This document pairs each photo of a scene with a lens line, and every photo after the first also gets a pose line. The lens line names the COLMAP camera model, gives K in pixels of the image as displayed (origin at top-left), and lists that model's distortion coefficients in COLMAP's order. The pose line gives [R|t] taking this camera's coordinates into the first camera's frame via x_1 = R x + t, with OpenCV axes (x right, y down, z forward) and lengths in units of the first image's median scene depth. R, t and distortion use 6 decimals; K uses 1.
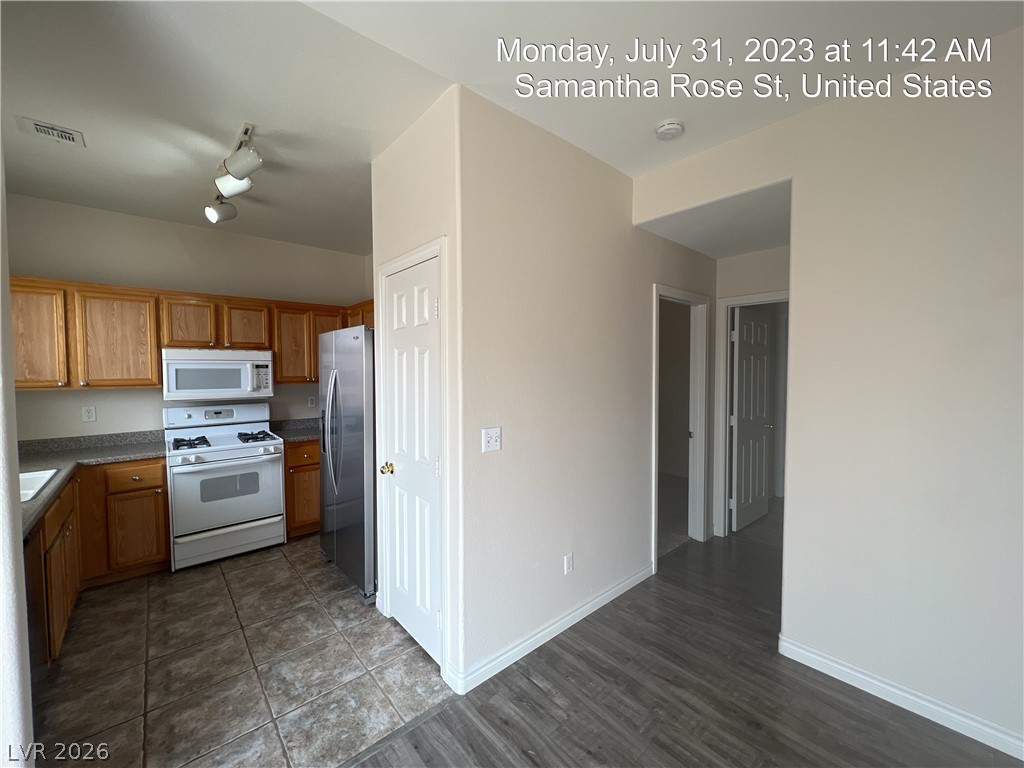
lens RADIAL K [[409.7, 0, 511.6], [0, 409.7, 386.4], [0, 0, 1]] dist [-0.002770, -0.000423]
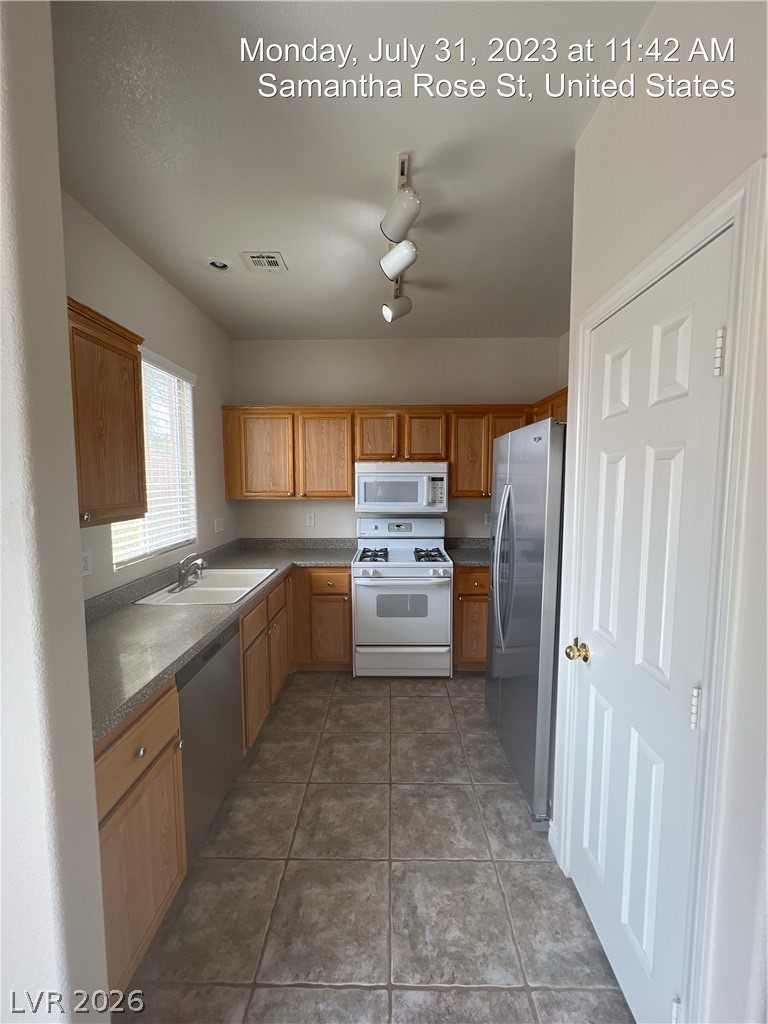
lens RADIAL K [[412.7, 0, 384.8], [0, 412.7, 511.8], [0, 0, 1]] dist [-0.000489, 0.000032]
pose [[0.743261, 0.054673, -0.666763, -0.105894], [-0.028733, 0.998344, 0.049832, -0.025255], [0.668384, -0.017881, 0.743602, 0.318926]]
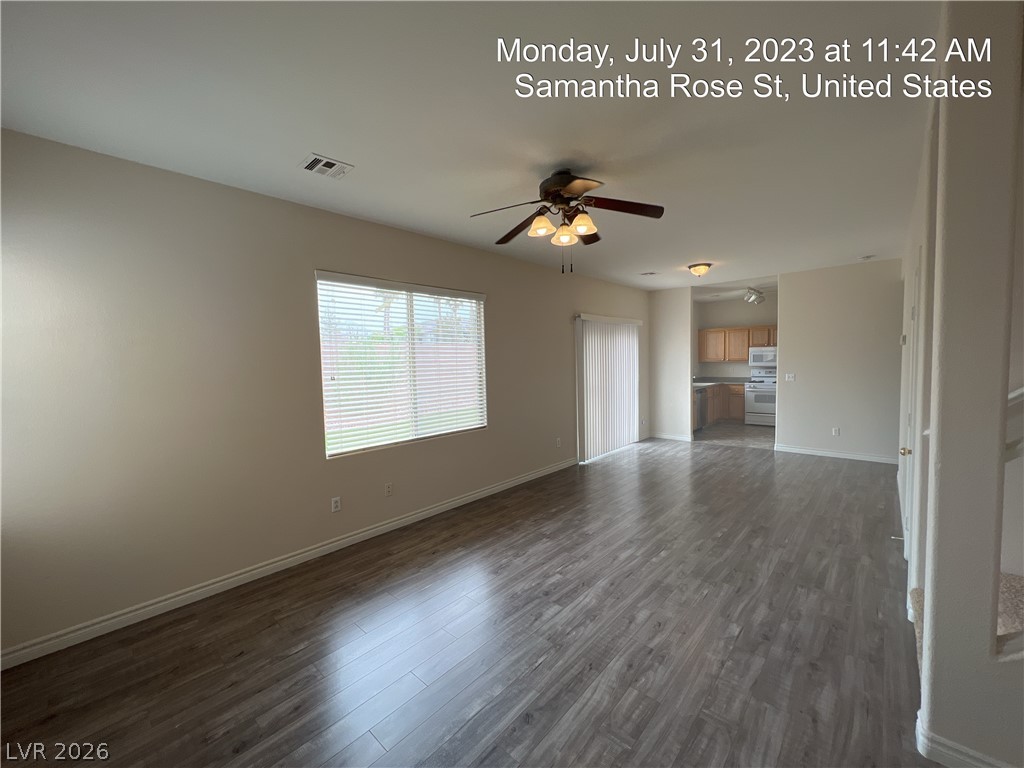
lens RADIAL K [[412.7, 0, 509.9], [0, 412.7, 386.9], [0, 0, 1]] dist [-0.000489, 0.000032]
pose [[0.110929, 0.067943, -0.991503, 2.177447], [-0.015019, 0.997661, 0.066685, 0.016019], [0.993715, 0.007494, 0.111690, -1.155894]]
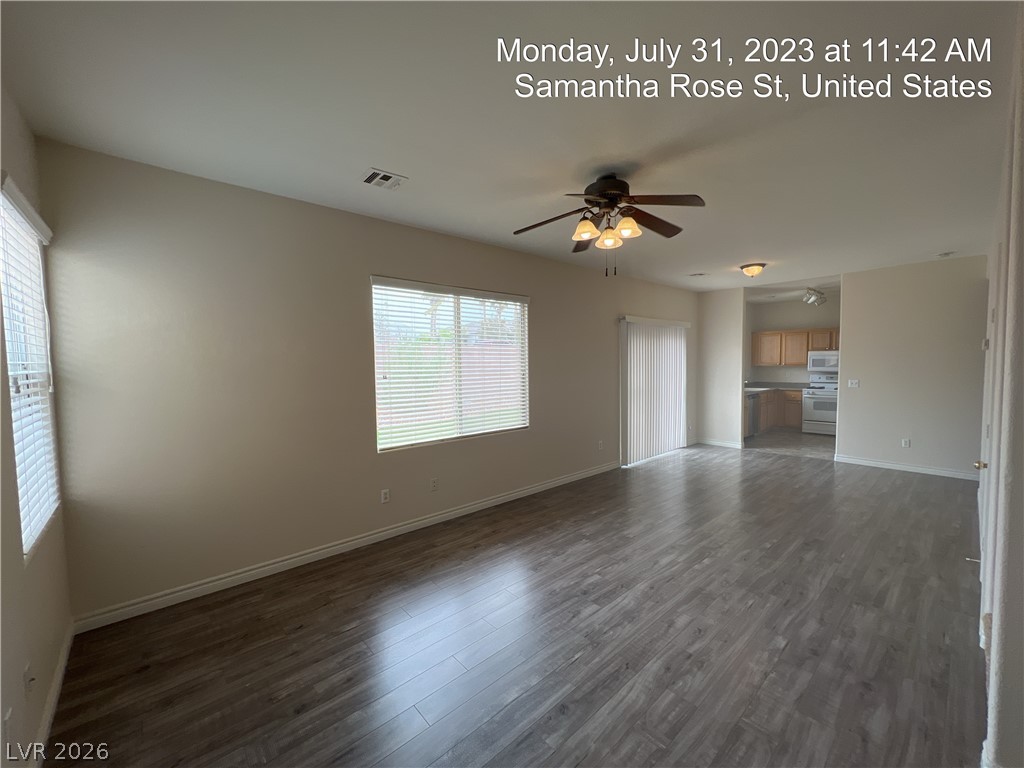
lens RADIAL K [[412.7, 0, 509.8], [0, 412.7, 386.9], [0, 0, 1]] dist [-0.000489, 0.000032]
pose [[0.006376, 0.064798, -0.997878, 2.206639], [-0.025583, 0.997582, 0.064615, 0.016985], [0.999652, 0.025116, 0.008019, -1.156807]]
